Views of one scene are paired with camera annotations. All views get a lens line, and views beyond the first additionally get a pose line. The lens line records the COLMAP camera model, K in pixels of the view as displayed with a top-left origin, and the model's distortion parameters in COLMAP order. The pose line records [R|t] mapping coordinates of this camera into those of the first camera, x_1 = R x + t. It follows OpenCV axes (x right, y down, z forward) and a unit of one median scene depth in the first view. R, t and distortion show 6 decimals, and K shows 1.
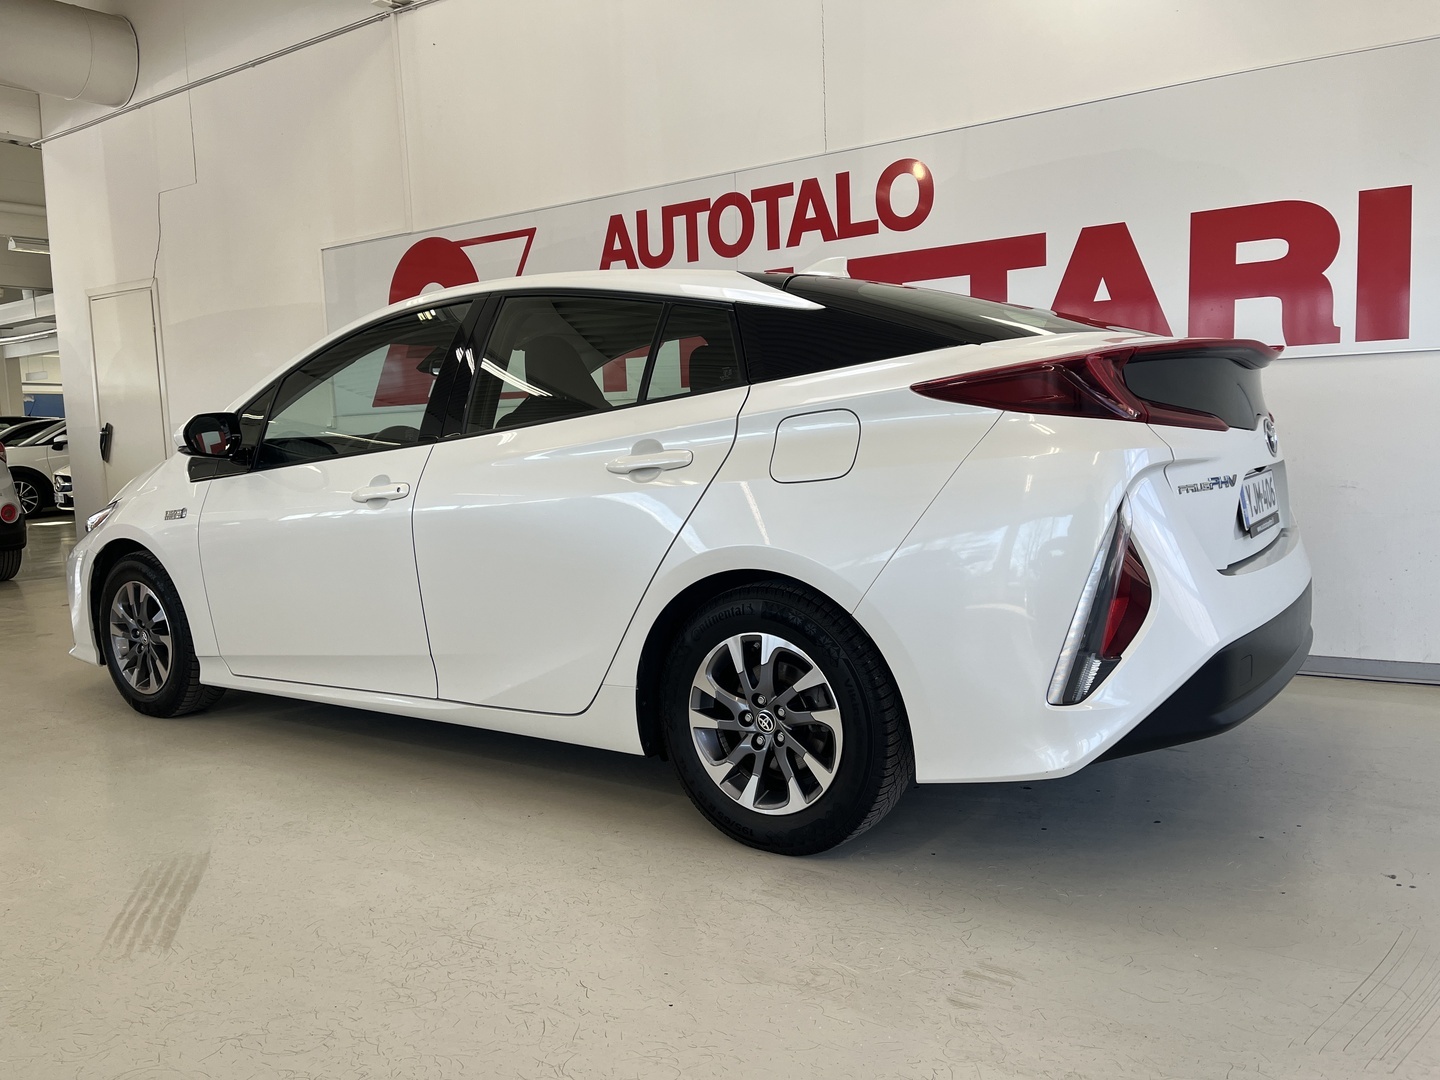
lens RADIAL K [[1119.6, 0, 716.0], [0, 1119.6, 540.9], [0, 0, 1]] dist [0.061645, -0.097590]
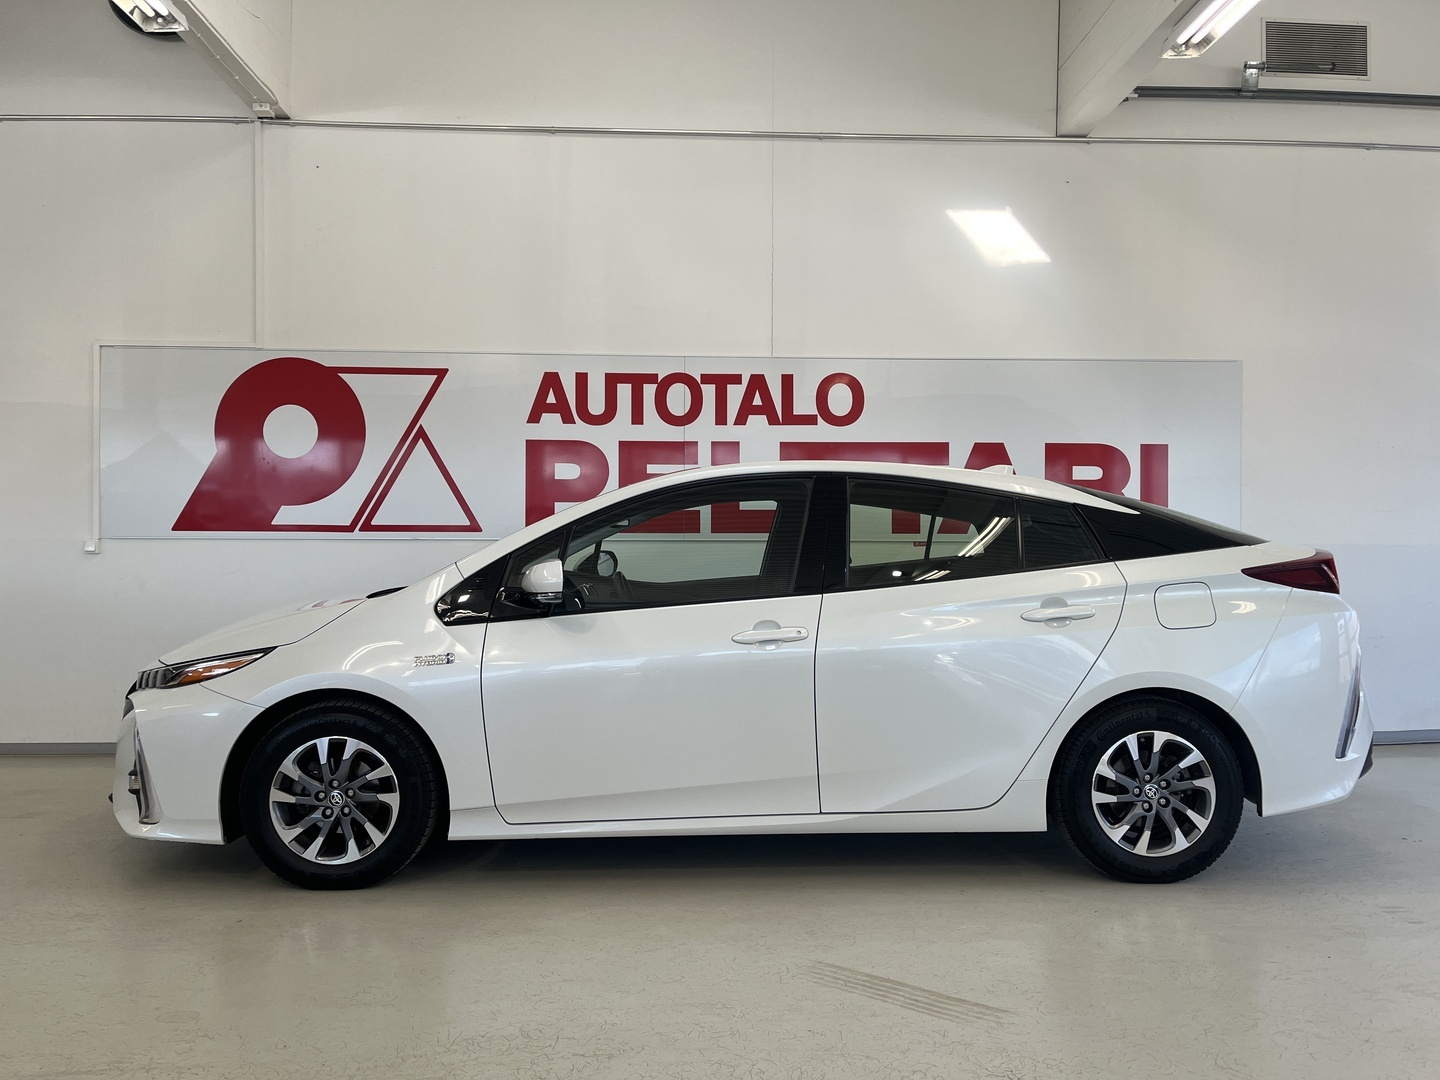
lens RADIAL K [[1119.6, 0, 728.0], [0, 1119.6, 530.0], [0, 0, 1]] dist [0.061645, -0.097590]
pose [[0.794344, 0.046925, 0.605652, -0.850018], [0.027124, 0.993278, -0.112532, -0.018338], [-0.606862, 0.105816, 0.787732, 0.089007]]
